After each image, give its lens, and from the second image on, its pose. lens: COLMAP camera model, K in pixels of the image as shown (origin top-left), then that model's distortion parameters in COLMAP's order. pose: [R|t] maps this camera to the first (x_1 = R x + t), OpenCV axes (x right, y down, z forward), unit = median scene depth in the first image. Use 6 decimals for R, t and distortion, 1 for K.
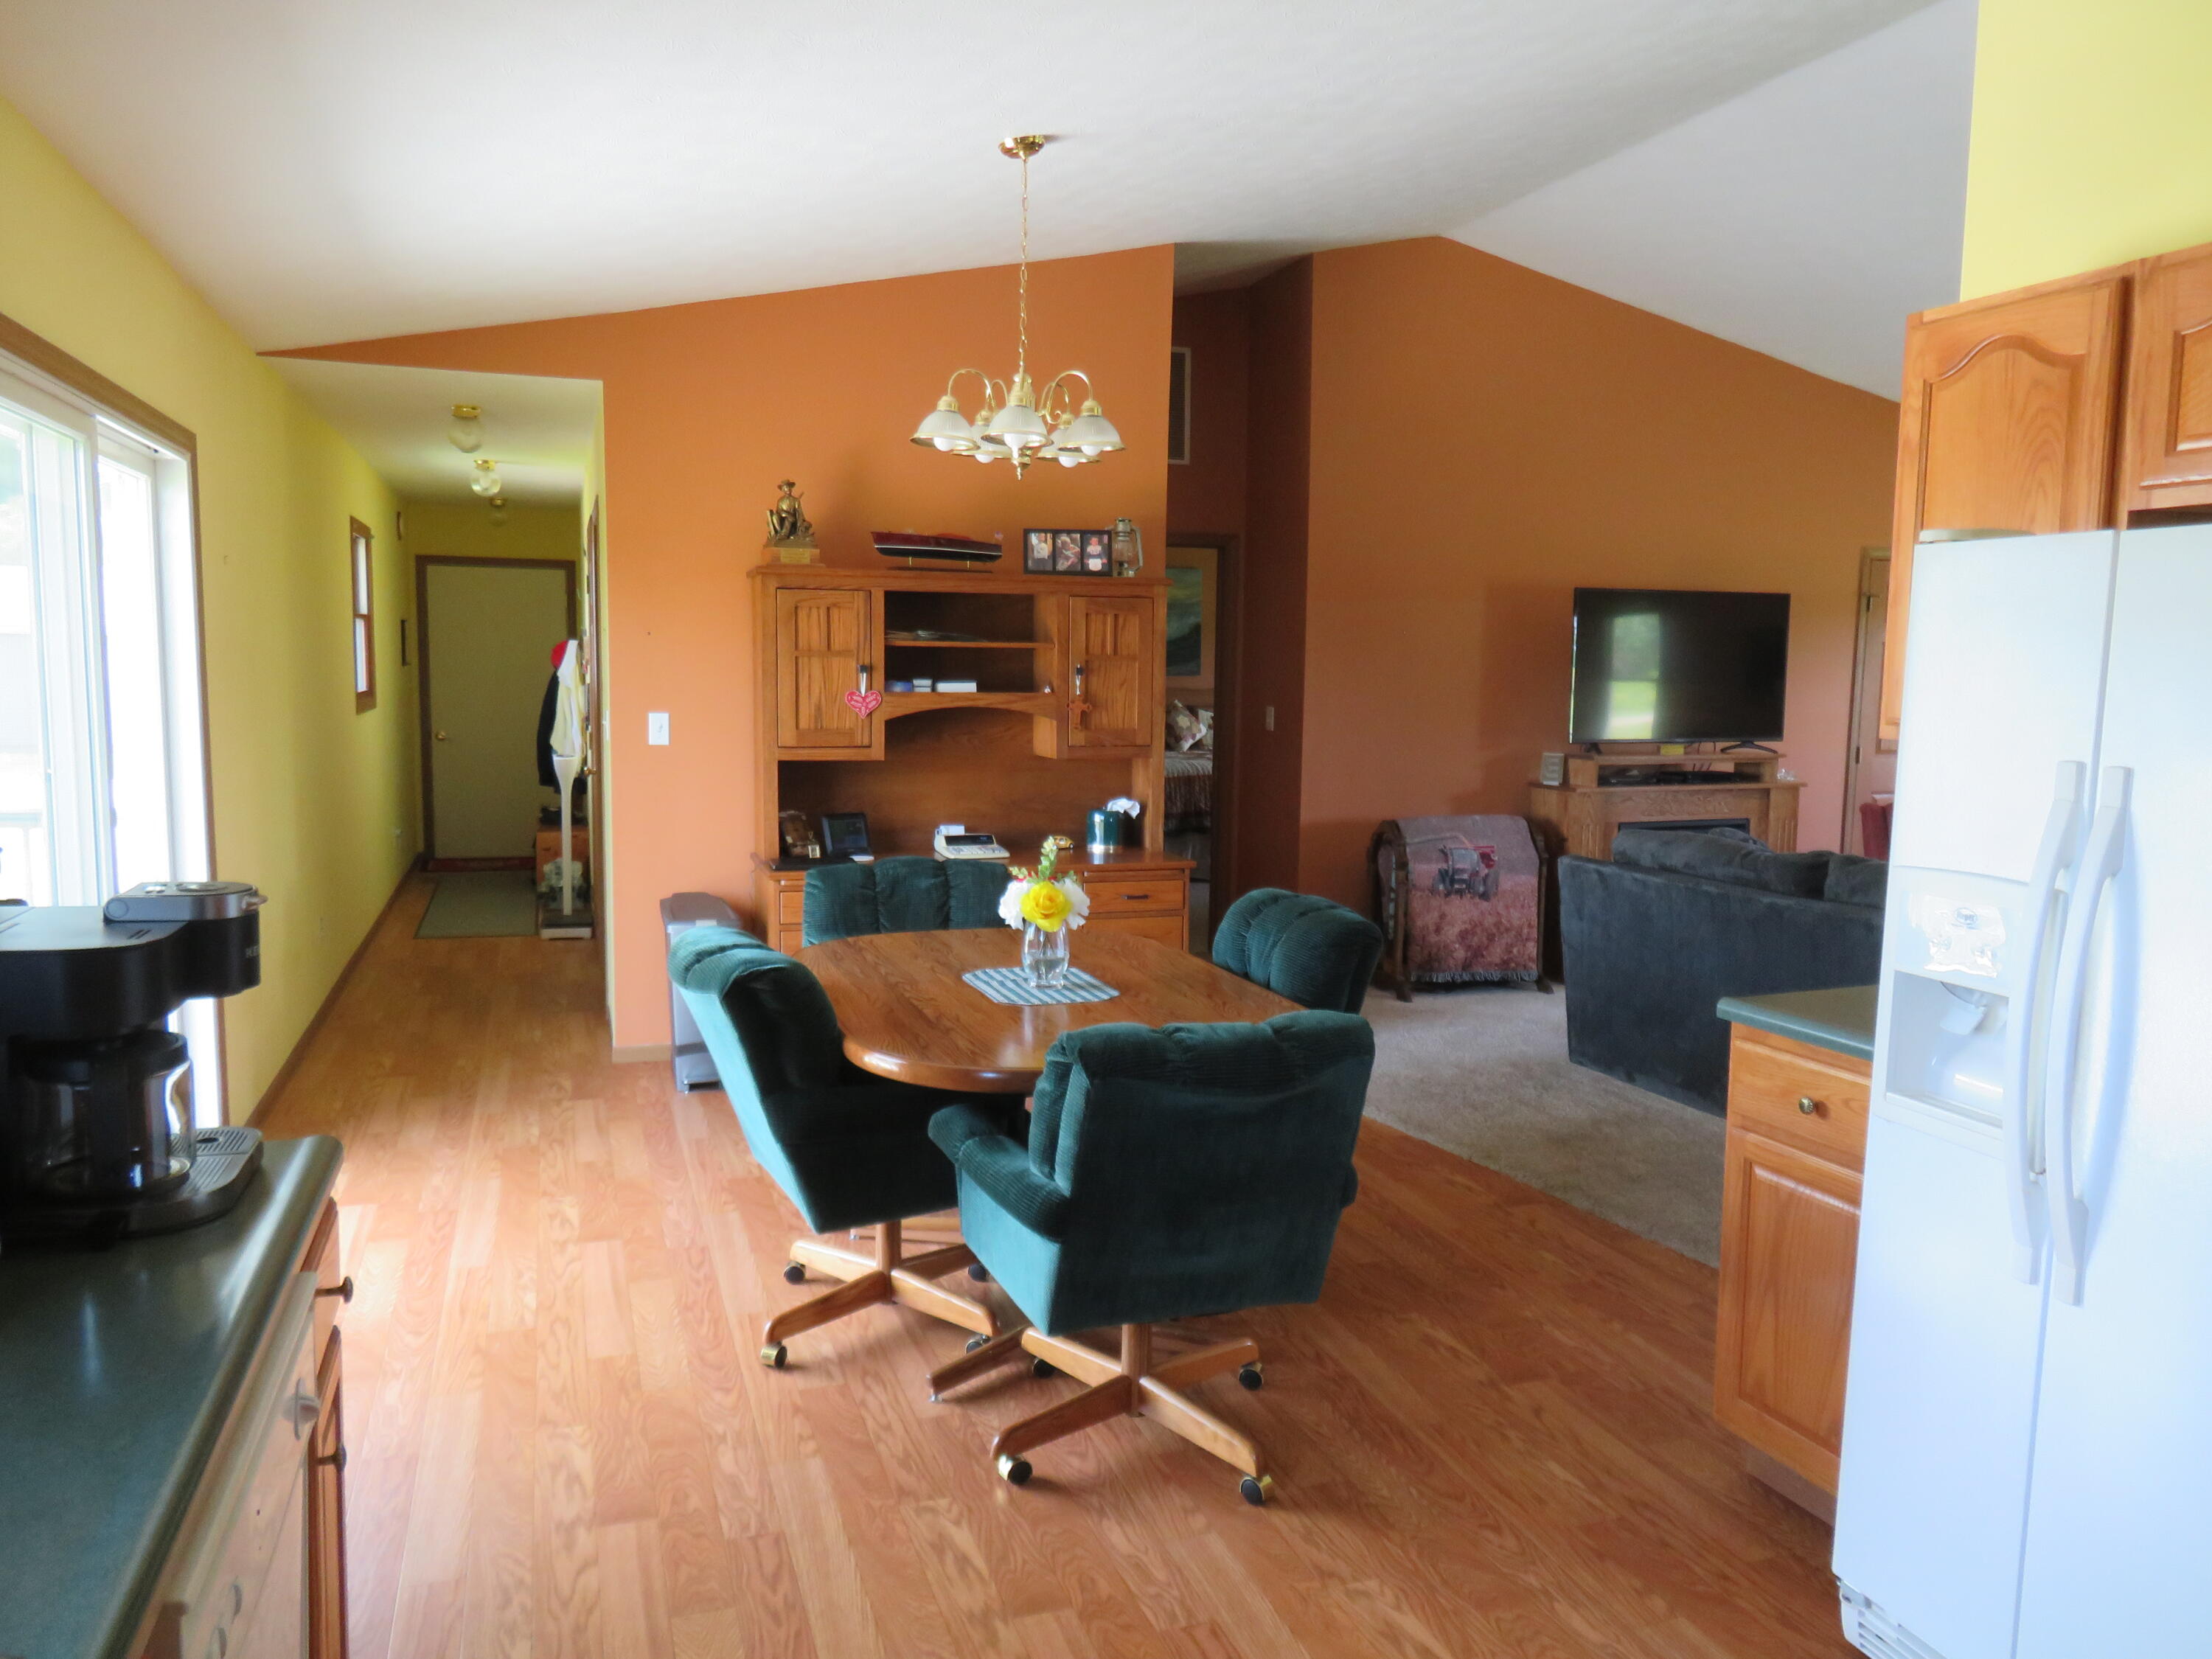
lens RADIAL K [[1585.4, 0, 1123.2], [0, 1585.4, 835.8], [0, 0, 1]] dist [0.002476, -0.009670]
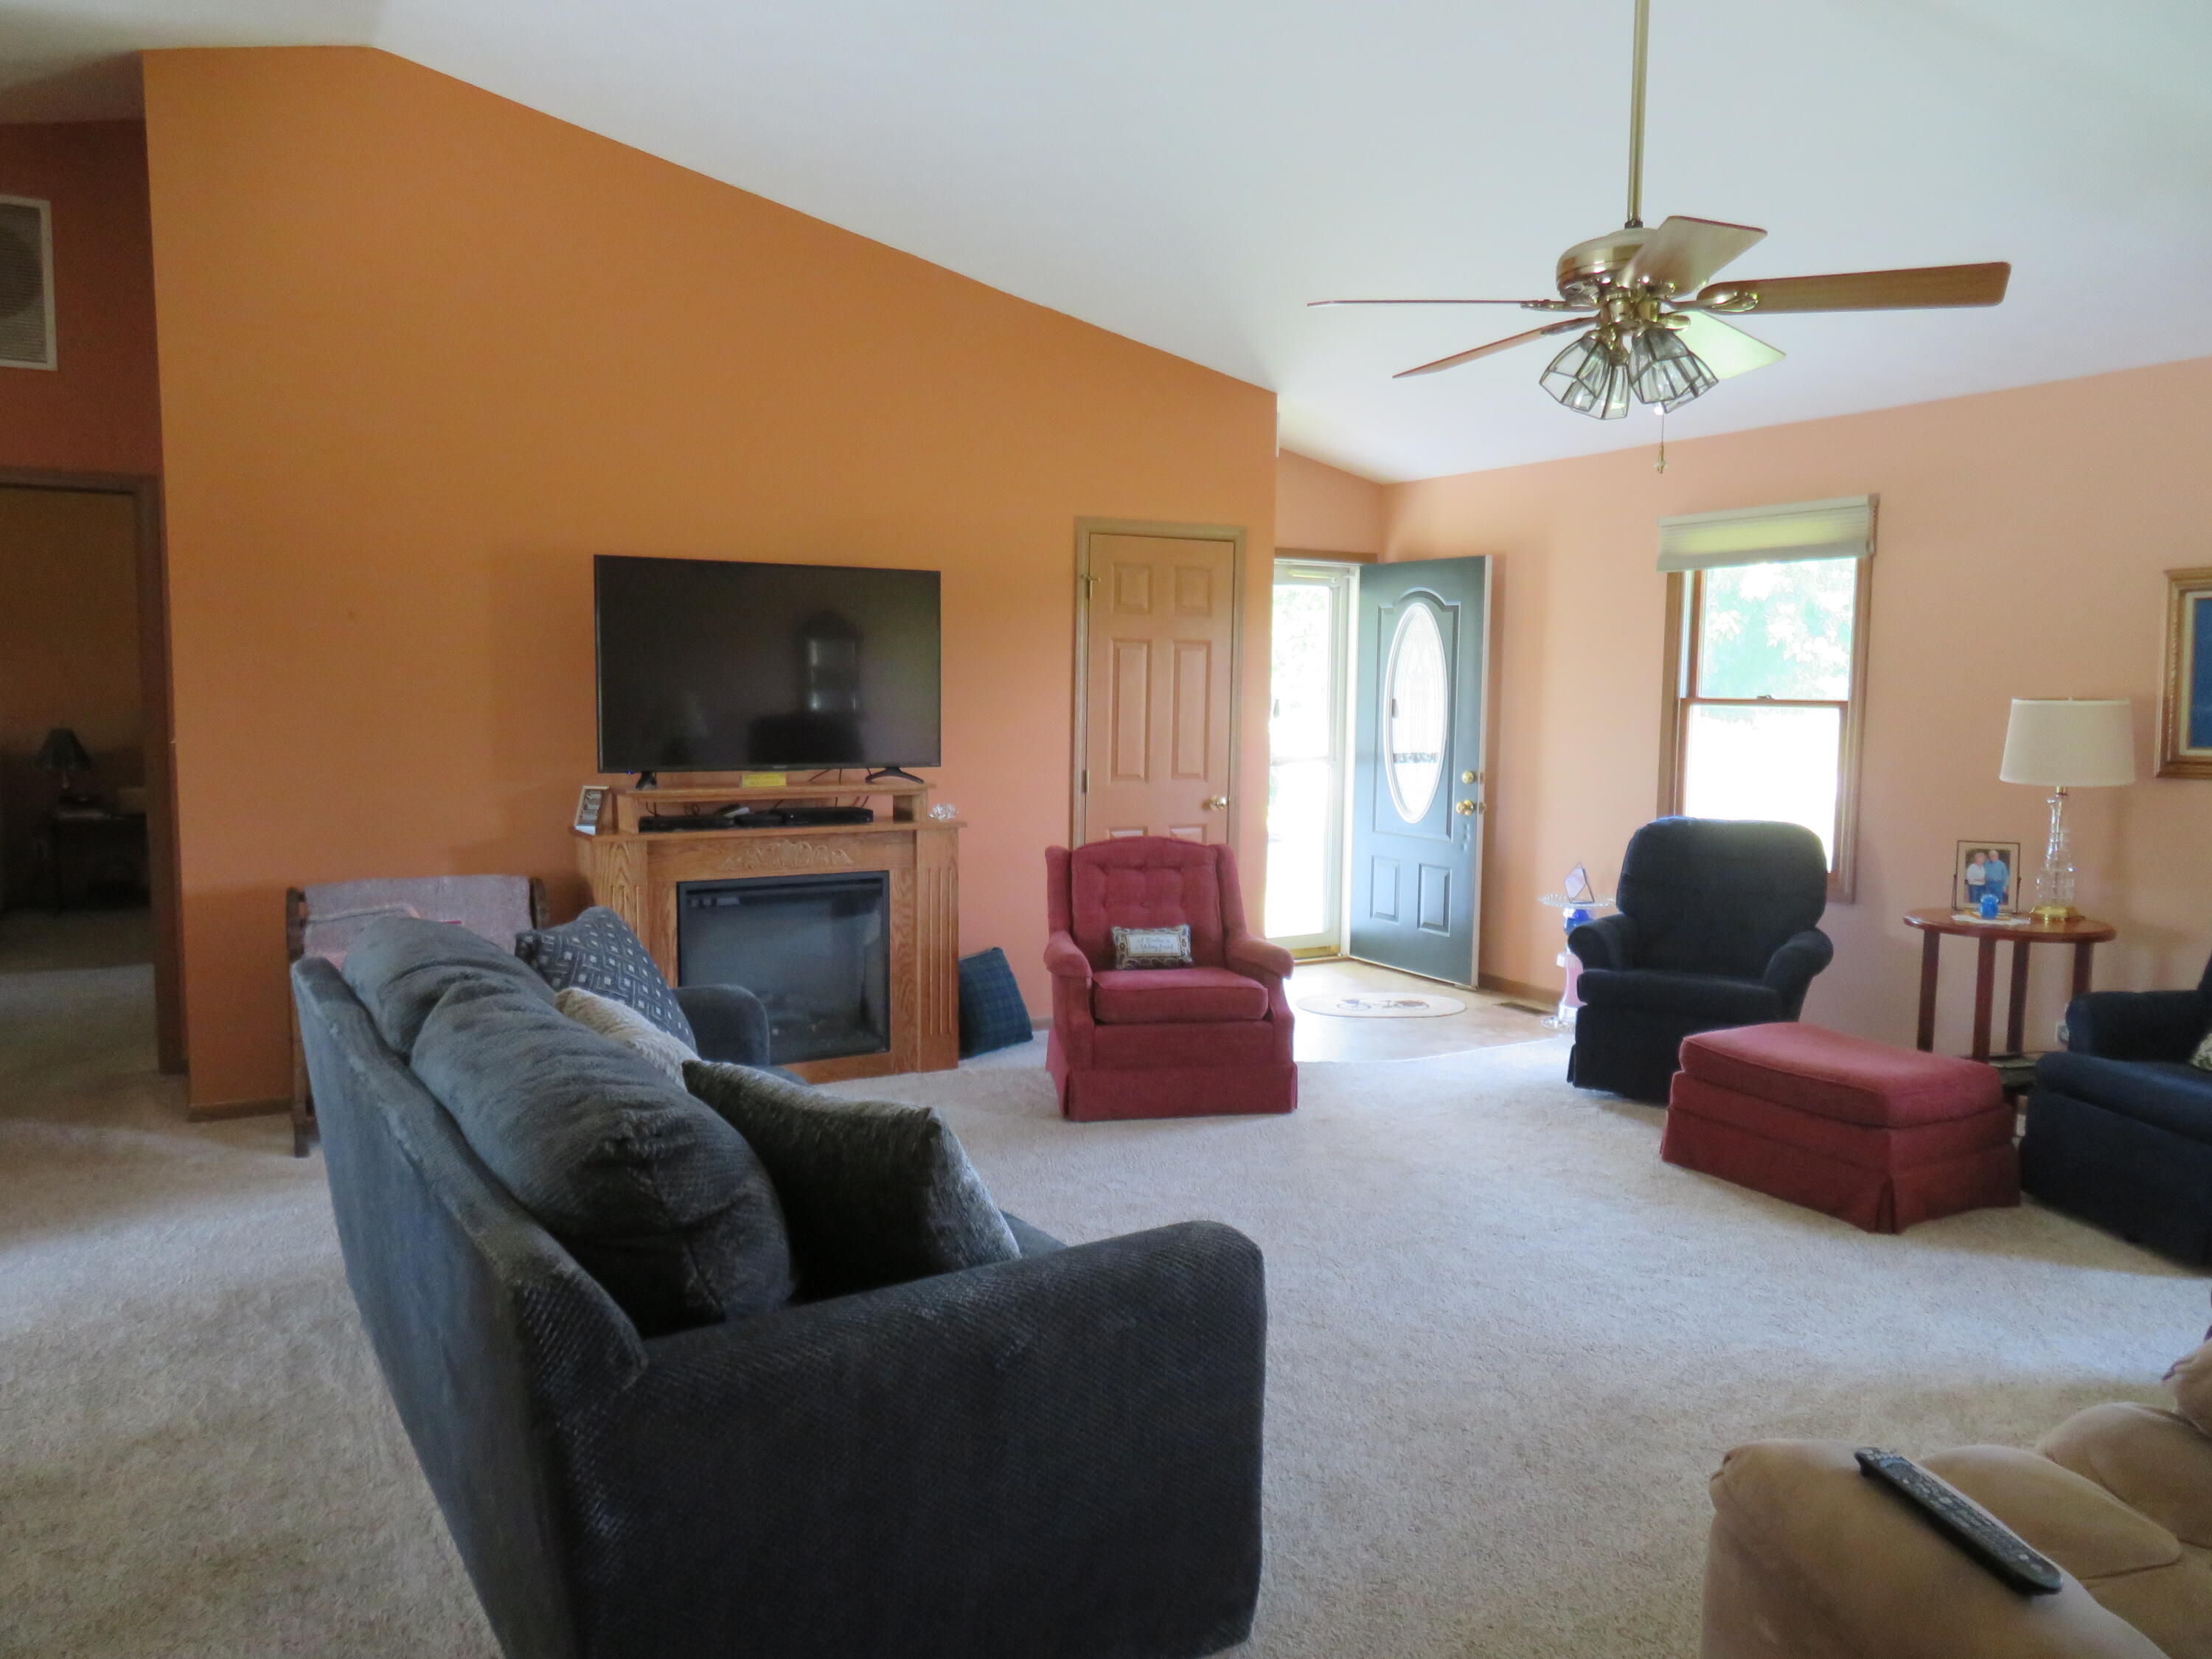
lens RADIAL K [[1585.4, 0, 1098.9], [0, 1585.4, 822.6], [0, 0, 1]] dist [0.002476, -0.009670]
pose [[0.986848, -0.010852, 0.161289, 0.374674], [0.014046, 0.999727, -0.018676, -0.018690], [-0.161042, 0.020696, 0.986731, 0.254633]]
